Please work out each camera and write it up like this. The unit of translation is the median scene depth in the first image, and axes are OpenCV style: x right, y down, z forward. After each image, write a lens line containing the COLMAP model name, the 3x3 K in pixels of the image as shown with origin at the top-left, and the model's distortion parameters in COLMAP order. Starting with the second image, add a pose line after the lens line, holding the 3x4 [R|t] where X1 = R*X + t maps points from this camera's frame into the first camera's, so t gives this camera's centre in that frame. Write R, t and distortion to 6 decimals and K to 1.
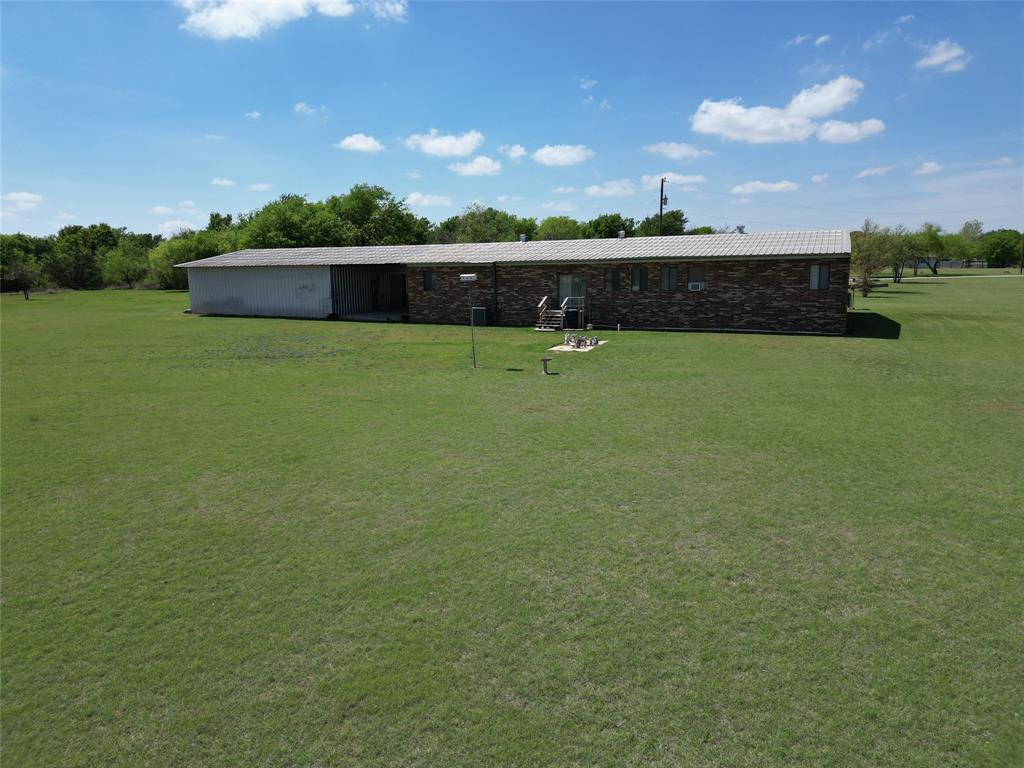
lens RADIAL K [[718.9, 0, 508.9], [0, 718.9, 381.0], [0, 0, 1]] dist [0.073712, -0.067564]
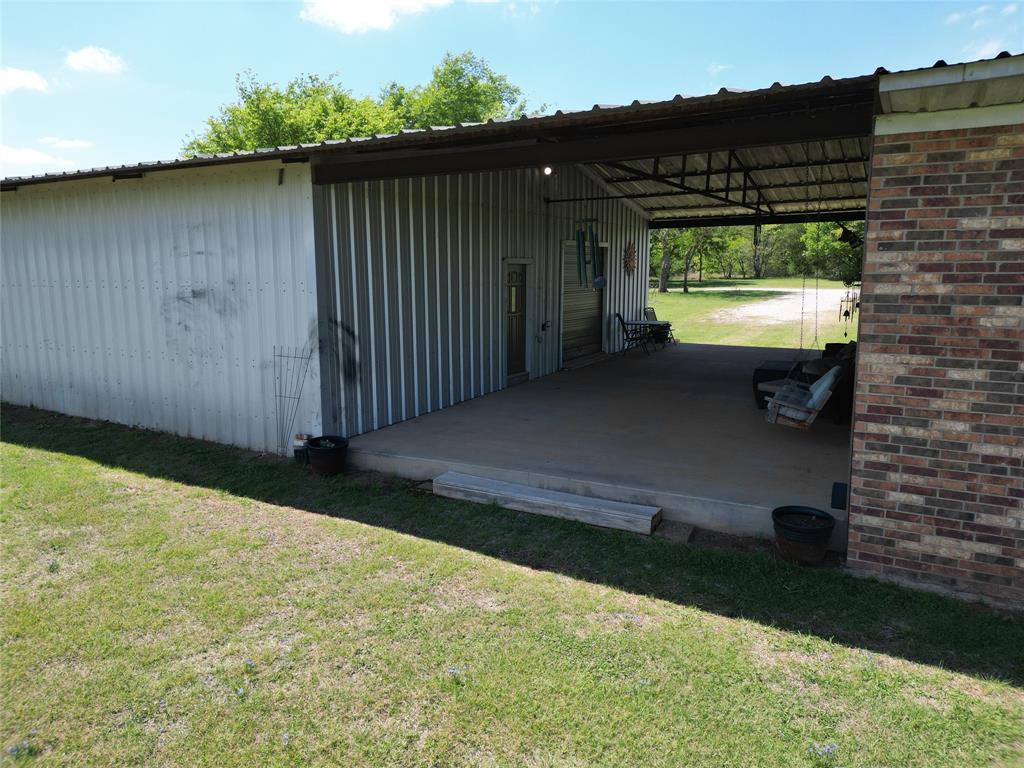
lens RADIAL K [[718.9, 0, 508.9], [0, 718.9, 381.0], [0, 0, 1]] dist [0.073712, -0.067564]
pose [[0.994119, 0.026559, -0.104987, -0.062857], [-0.026990, 0.999632, -0.002678, -0.038627], [0.104877, 0.005495, 0.994470, 0.291054]]
